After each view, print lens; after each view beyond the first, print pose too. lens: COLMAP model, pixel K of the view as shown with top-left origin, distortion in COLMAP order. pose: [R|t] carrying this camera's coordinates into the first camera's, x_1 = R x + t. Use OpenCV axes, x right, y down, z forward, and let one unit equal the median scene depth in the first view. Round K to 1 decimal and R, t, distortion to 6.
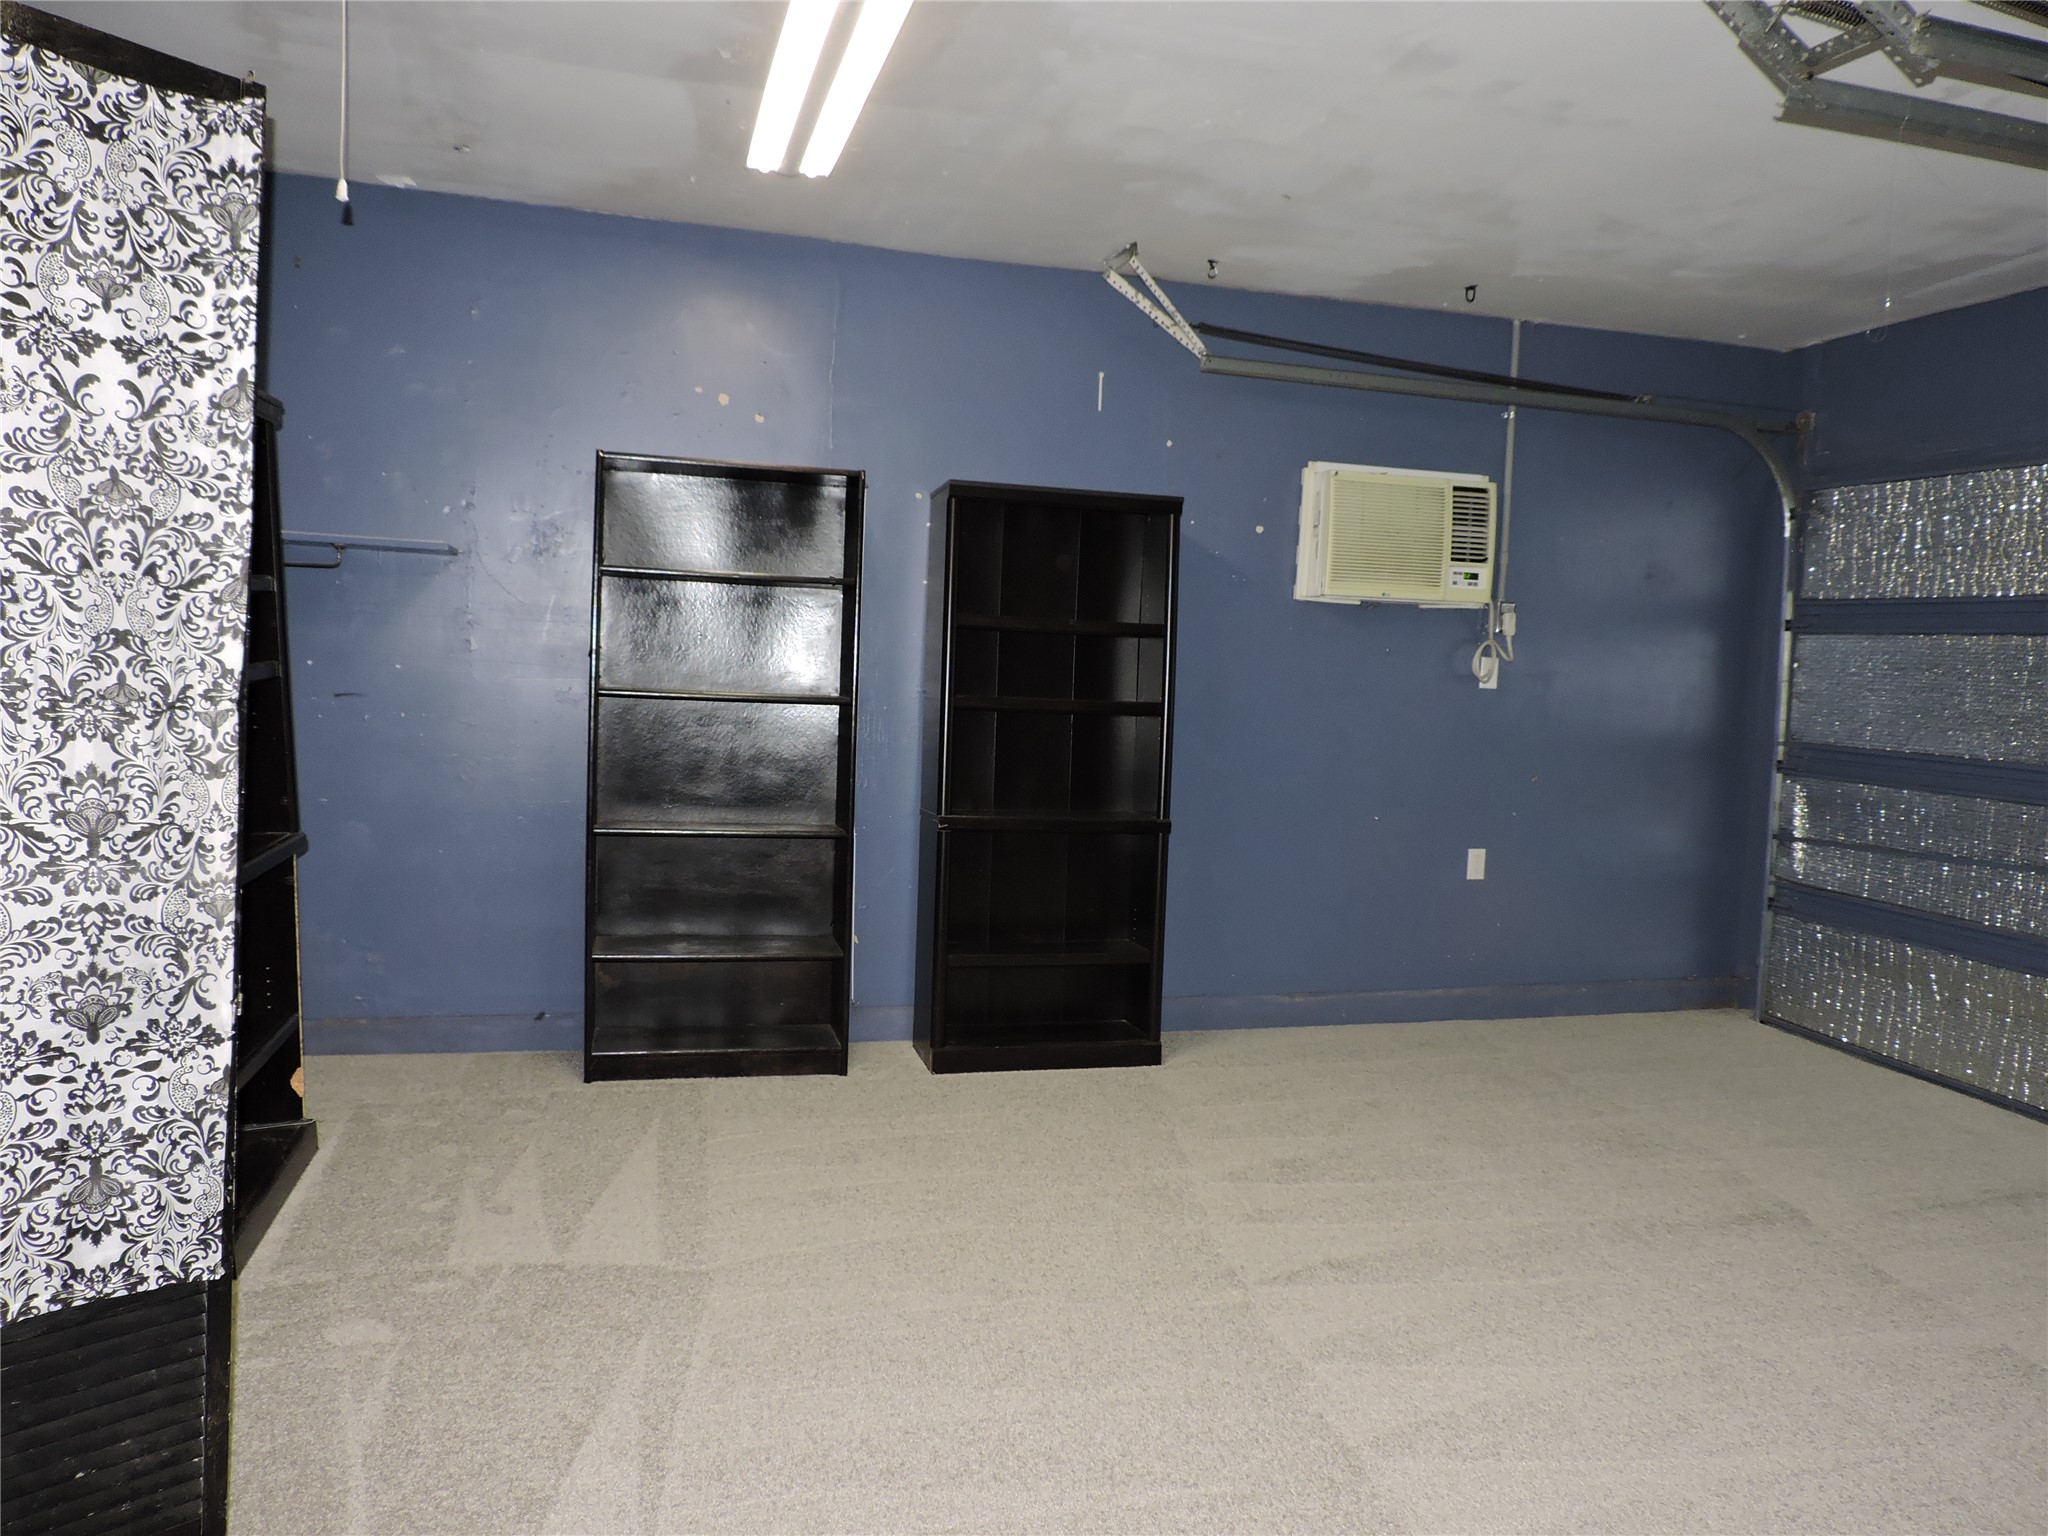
lens RADIAL K [[1462.4, 0, 1024.0], [0, 1462.4, 768.0], [0, 0, 1]] dist [-0.023526, 0.001173]
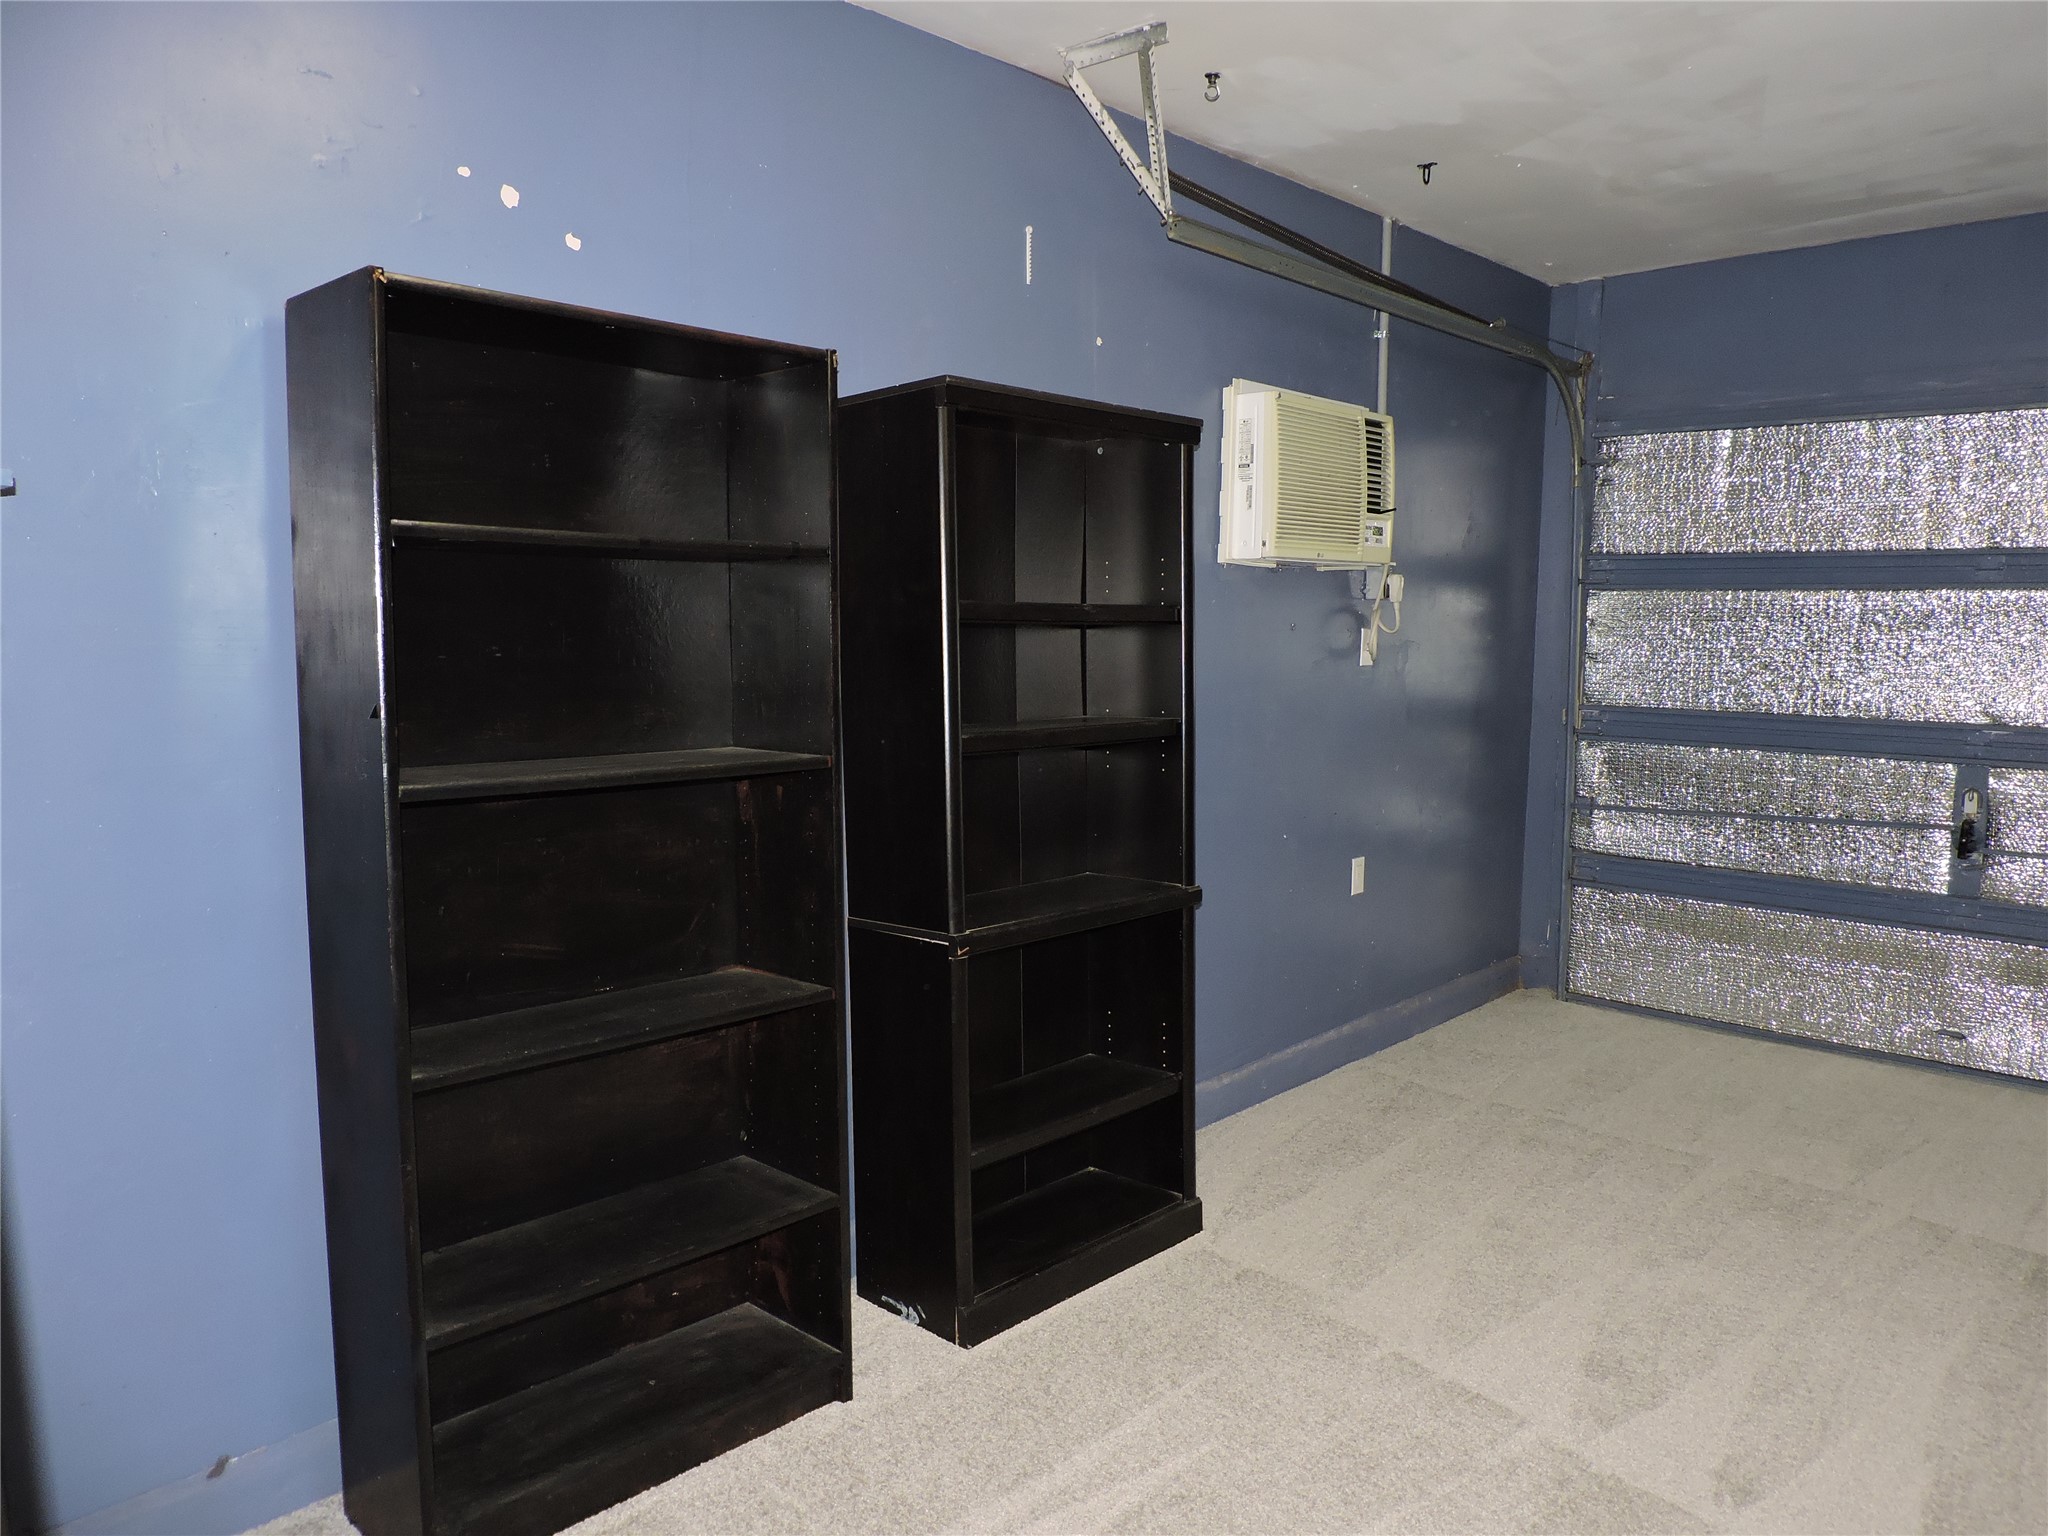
lens RADIAL K [[1462.4, 0, 1024.0], [0, 1462.4, 768.0], [0, 0, 1]] dist [-0.023526, 0.001173]
pose [[0.847599, -0.088851, 0.523145, -0.302734], [0.068823, 0.995962, 0.057648, -0.060586], [-0.526155, -0.012857, 0.850292, 0.413171]]
